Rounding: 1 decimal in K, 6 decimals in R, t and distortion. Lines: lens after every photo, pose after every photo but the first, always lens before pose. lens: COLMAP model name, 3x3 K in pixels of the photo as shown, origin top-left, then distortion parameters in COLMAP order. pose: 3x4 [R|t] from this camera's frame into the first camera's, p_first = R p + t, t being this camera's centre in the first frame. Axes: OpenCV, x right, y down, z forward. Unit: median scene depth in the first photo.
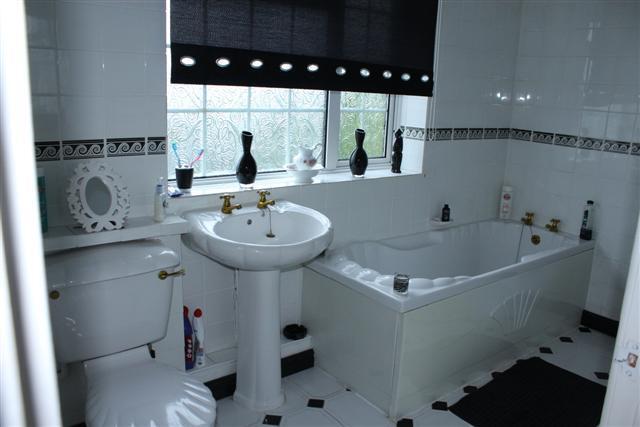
lens RADIAL K [[530.9, 0, 324.4], [0, 530.9, 212.3], [0, 0, 1]] dist [-0.094282, 0.031788]
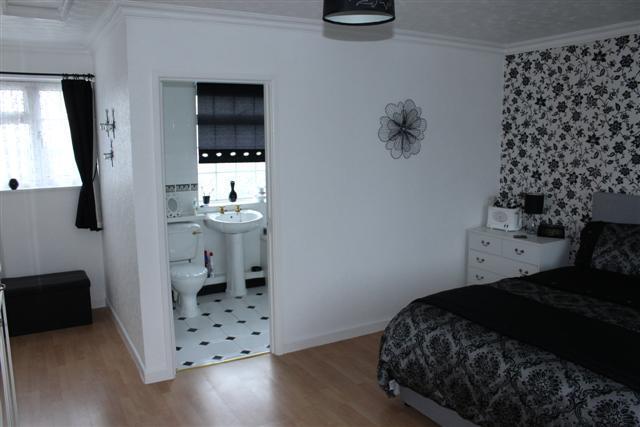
lens RADIAL K [[530.9, 0, 318.8], [0, 530.9, 216.8], [0, 0, 1]] dist [-0.094282, 0.031788]
pose [[0.986208, -0.020230, -0.164269, 0.681472], [0.006189, 0.996316, -0.085540, 0.236140], [0.165394, 0.083344, 0.982700, -1.392704]]
